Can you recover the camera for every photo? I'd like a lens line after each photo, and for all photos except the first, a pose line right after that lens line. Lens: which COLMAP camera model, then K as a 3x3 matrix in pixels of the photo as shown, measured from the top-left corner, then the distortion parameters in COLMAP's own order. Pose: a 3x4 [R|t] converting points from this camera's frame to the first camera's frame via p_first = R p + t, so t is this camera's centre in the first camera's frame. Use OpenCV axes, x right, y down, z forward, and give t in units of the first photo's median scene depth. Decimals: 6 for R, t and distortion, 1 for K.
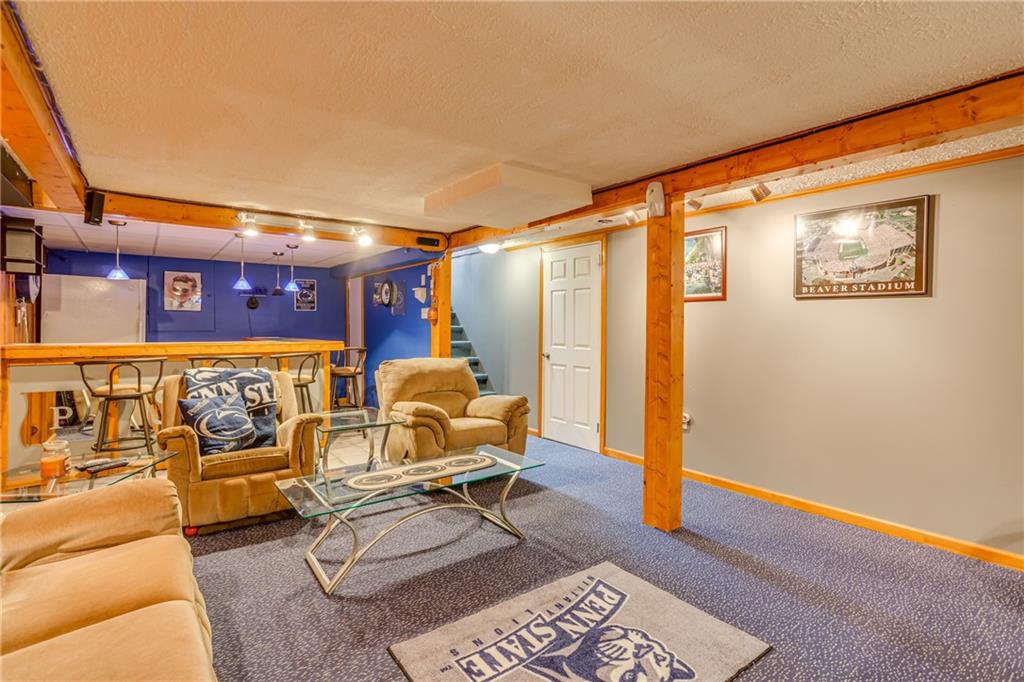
lens RADIAL K [[503.5, 0, 514.7], [0, 503.5, 335.6], [0, 0, 1]] dist [-0.004074, 0.000070]
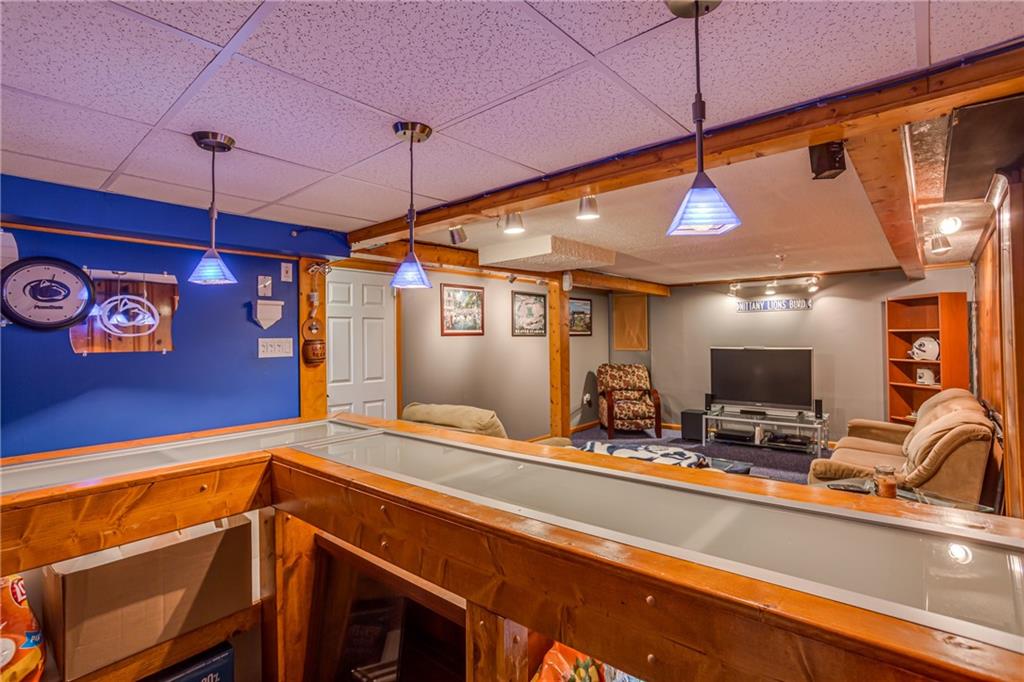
lens RADIAL K [[503.5, 0, 511.5], [0, 503.5, 337.0], [0, 0, 1]] dist [-0.004074, 0.000070]
pose [[-0.216959, -0.006643, 0.976158, -1.549246], [0.027806, 0.999529, 0.012982, -0.115047], [-0.975785, 0.029959, -0.216672, 1.748965]]
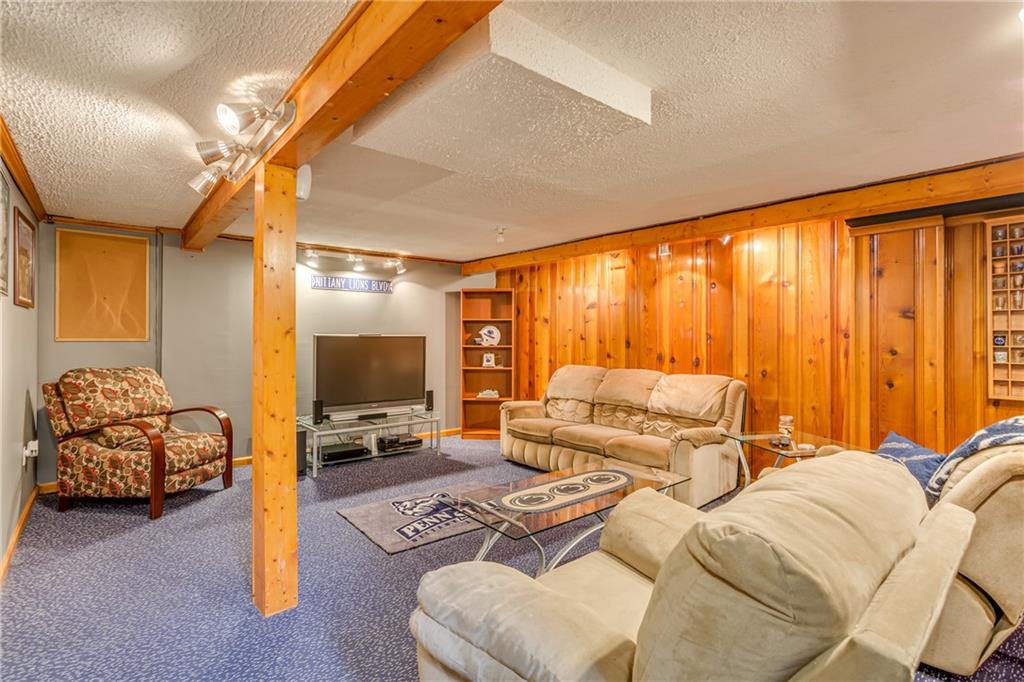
lens RADIAL K [[503.5, 0, 507.9], [0, 503.5, 337.5], [0, 0, 1]] dist [-0.004074, 0.000070]
pose [[-0.999069, -0.010789, -0.041769, -0.018635], [-0.011636, 0.999730, 0.020088, -0.039662], [0.041541, 0.020556, -0.998925, 2.005686]]
